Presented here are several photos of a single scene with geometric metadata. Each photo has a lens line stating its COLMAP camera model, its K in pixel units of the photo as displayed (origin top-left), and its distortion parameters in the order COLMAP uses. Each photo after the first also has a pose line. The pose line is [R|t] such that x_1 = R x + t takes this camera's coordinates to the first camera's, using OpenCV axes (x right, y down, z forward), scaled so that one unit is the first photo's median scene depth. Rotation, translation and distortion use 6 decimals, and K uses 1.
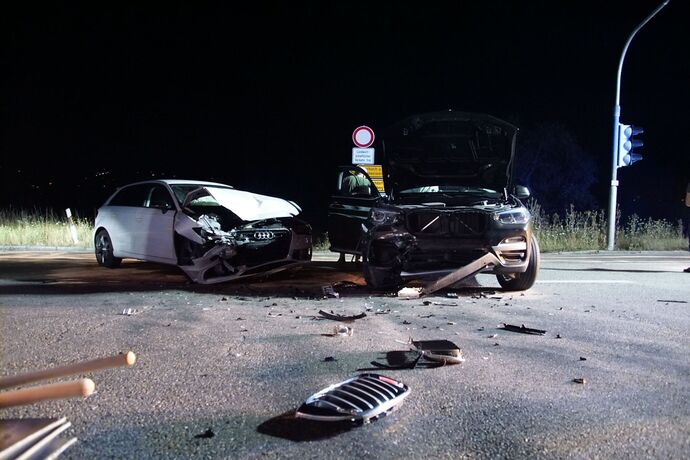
lens RADIAL K [[544.0, 0, 345.0], [0, 544.0, 230.0], [0, 0, 1]] dist [-0.151061, 0.145884]
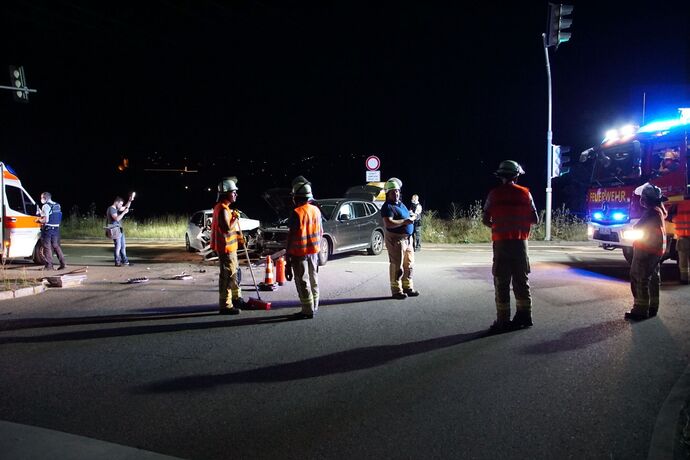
lens RADIAL K [[546.1, 0, 345.0], [0, 546.1, 230.0], [0, 0, 1]] dist [-0.150025, 0.148035]
pose [[0.931258, -0.003839, -0.364341, 1.126048], [0.019233, 0.999068, 0.038633, -0.109029], [0.363853, -0.042985, 0.930464, -0.939077]]
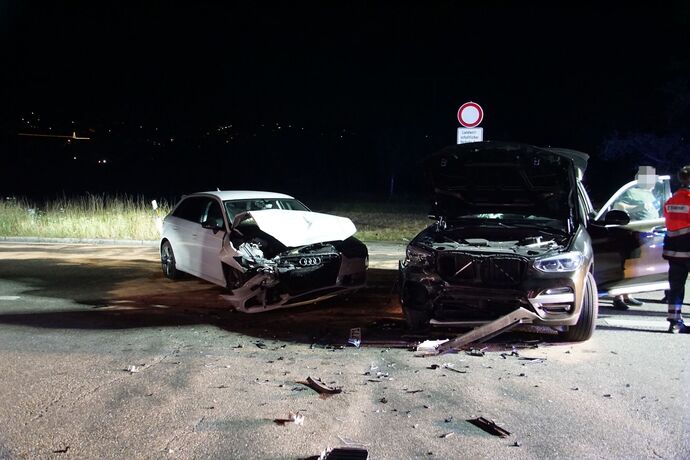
lens RADIAL K [[625.6, 0, 345.8], [0, 625.6, 231.3], [0, 0, 1]] dist [-0.053455, 0.007782]
pose [[0.970774, 0.014880, -0.239534, 0.183231], [0.001877, 0.997575, 0.069579, -0.125061], [0.239989, -0.067996, 0.968391, -0.052200]]
